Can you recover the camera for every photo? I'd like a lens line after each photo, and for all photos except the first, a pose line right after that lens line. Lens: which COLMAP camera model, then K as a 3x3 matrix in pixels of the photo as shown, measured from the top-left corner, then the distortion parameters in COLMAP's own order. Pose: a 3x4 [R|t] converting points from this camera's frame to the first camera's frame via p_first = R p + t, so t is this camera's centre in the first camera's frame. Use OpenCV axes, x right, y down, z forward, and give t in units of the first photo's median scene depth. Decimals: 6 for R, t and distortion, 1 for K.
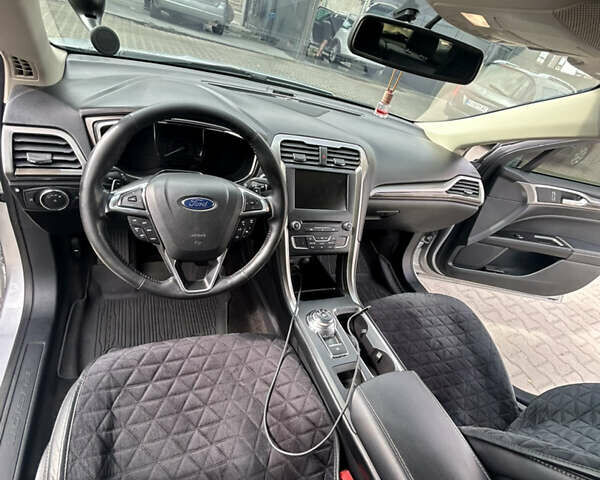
lens RADIAL K [[323.4, 0, 300.0], [0, 323.4, 240.0], [0, 0, 1]] dist [-0.002139, 0.001331]
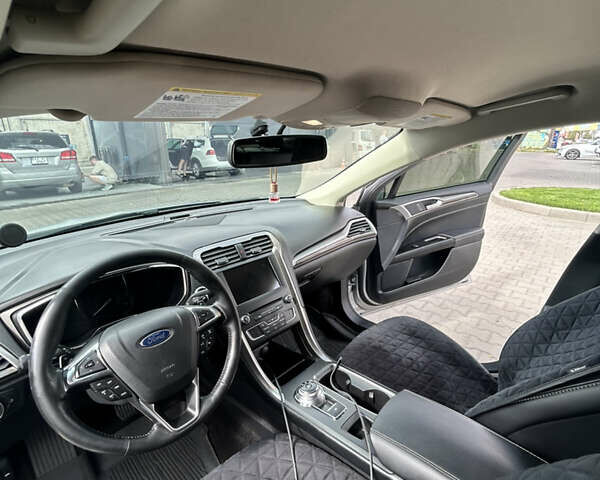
lens RADIAL K [[323.4, 0, 300.0], [0, 323.4, 240.0], [0, 0, 1]] dist [-0.002139, 0.001331]
pose [[0.871626, -0.391640, 0.294765, -0.060840], [0.456356, 0.867858, -0.196371, 0.016717], [-0.178907, 0.305680, 0.935175, -0.083437]]
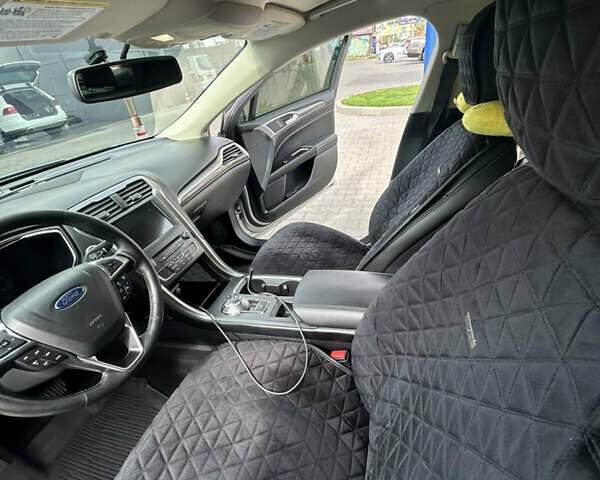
lens RADIAL K [[323.4, 0, 300.0], [0, 323.4, 240.0], [0, 0, 1]] dist [-0.002139, 0.001331]
pose [[0.574437, -0.673552, 0.465134, -0.156284], [0.688079, 0.705125, 0.171306, 0.048054], [-0.443361, 0.221645, 0.868507, -0.127747]]
